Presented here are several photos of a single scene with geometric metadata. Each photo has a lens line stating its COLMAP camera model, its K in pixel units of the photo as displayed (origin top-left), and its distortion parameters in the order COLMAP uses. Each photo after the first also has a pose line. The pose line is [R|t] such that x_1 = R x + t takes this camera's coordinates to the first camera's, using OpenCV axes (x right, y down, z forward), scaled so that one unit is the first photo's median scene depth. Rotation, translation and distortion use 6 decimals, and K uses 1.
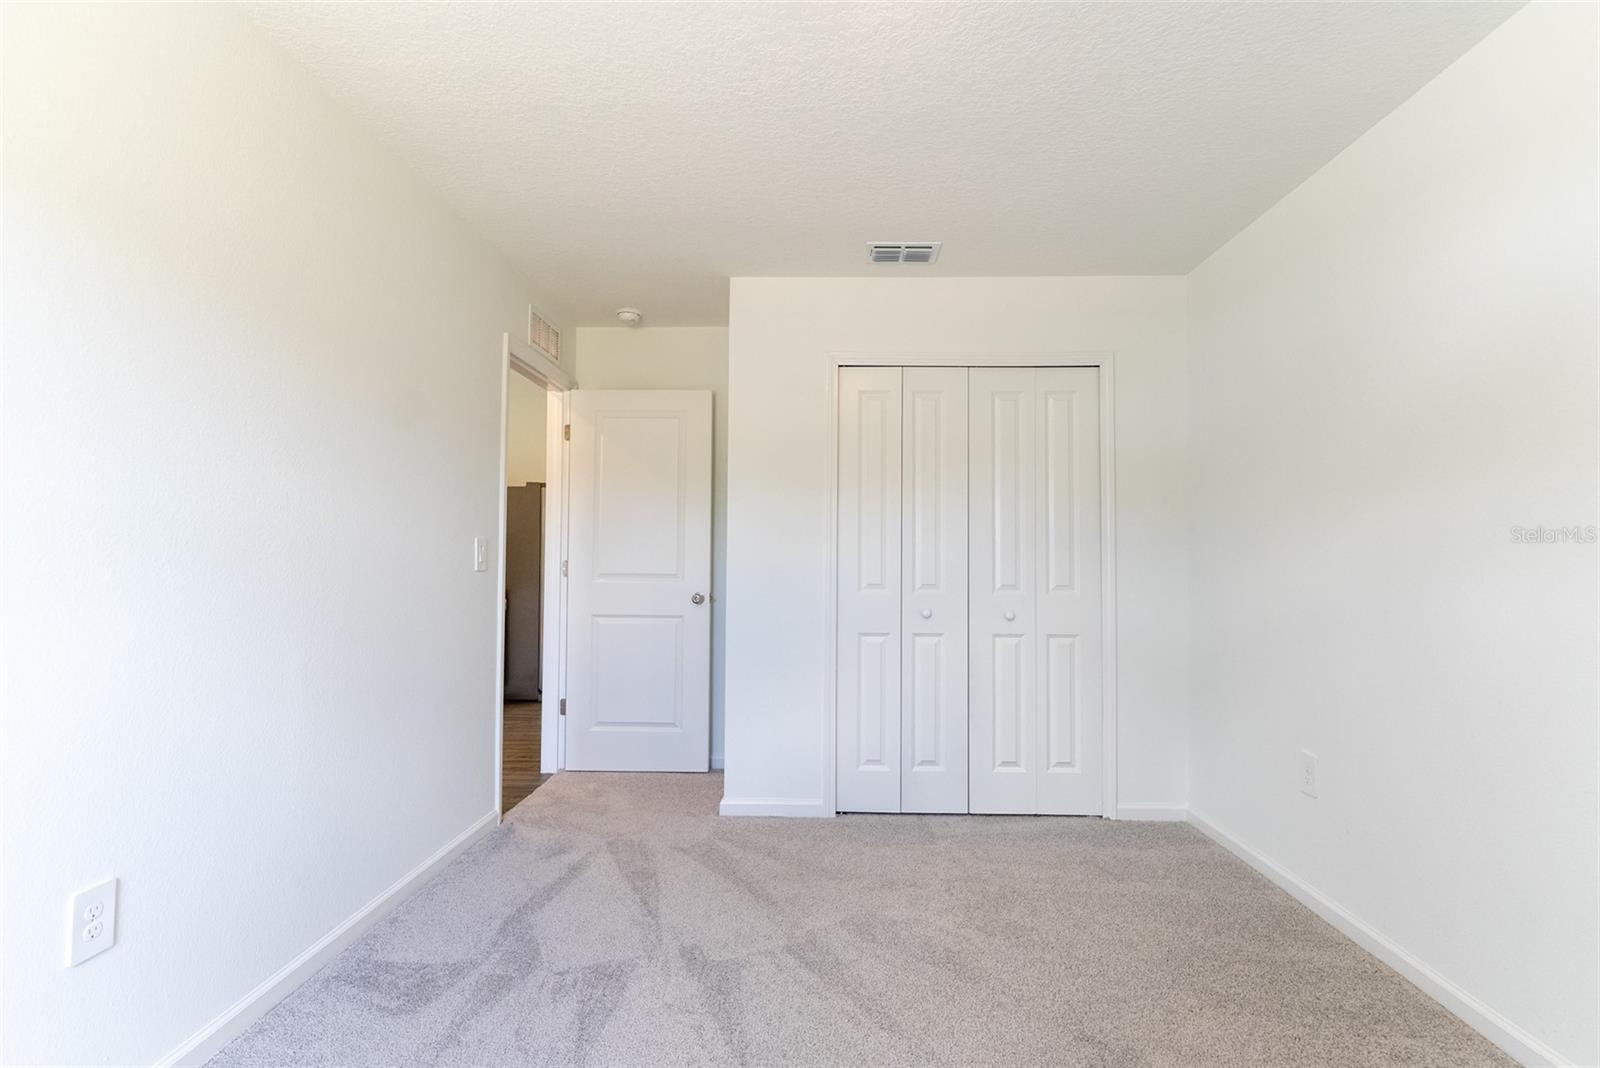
lens RADIAL K [[733.4, 0, 808.7], [0, 733.4, 535.7], [0, 0, 1]] dist [-0.001556, -0.000763]
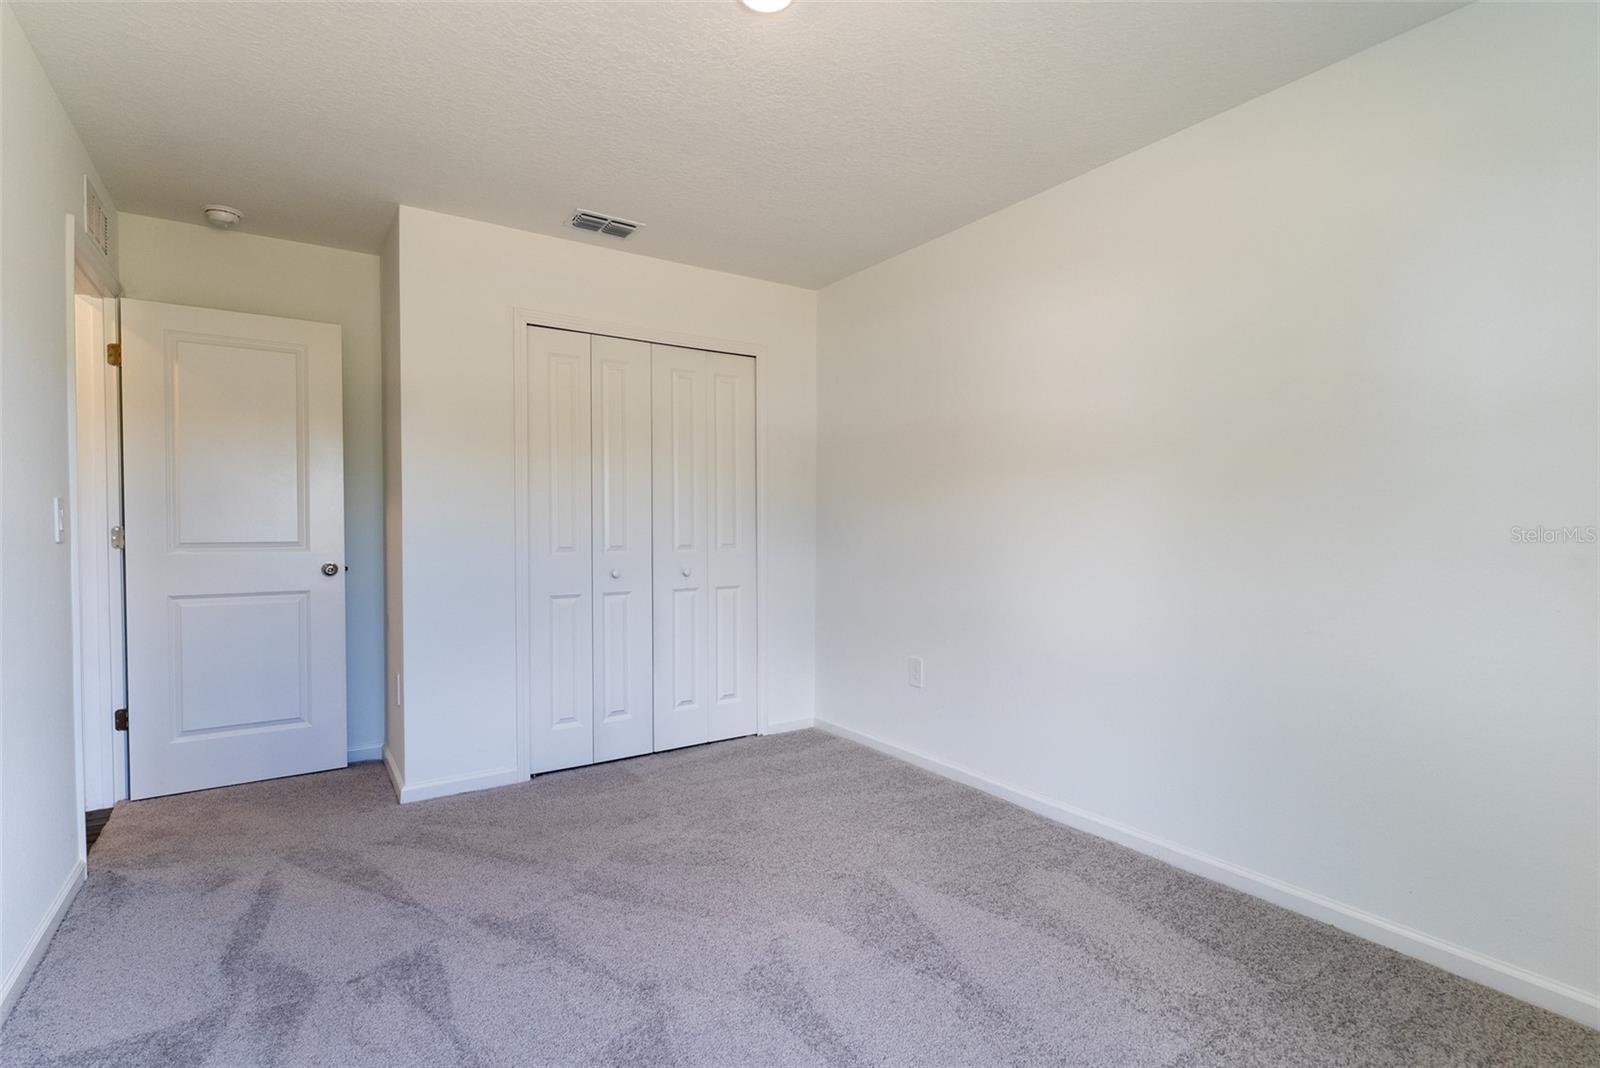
lens RADIAL K [[733.4, 0, 808.7], [0, 733.4, 535.7], [0, 0, 1]] dist [-0.001556, -0.000763]
pose [[0.819896, -0.016591, 0.572272, -0.223624], [-0.012827, 0.998797, 0.047334, -0.002398], [-0.572369, -0.046150, 0.818697, -0.023478]]
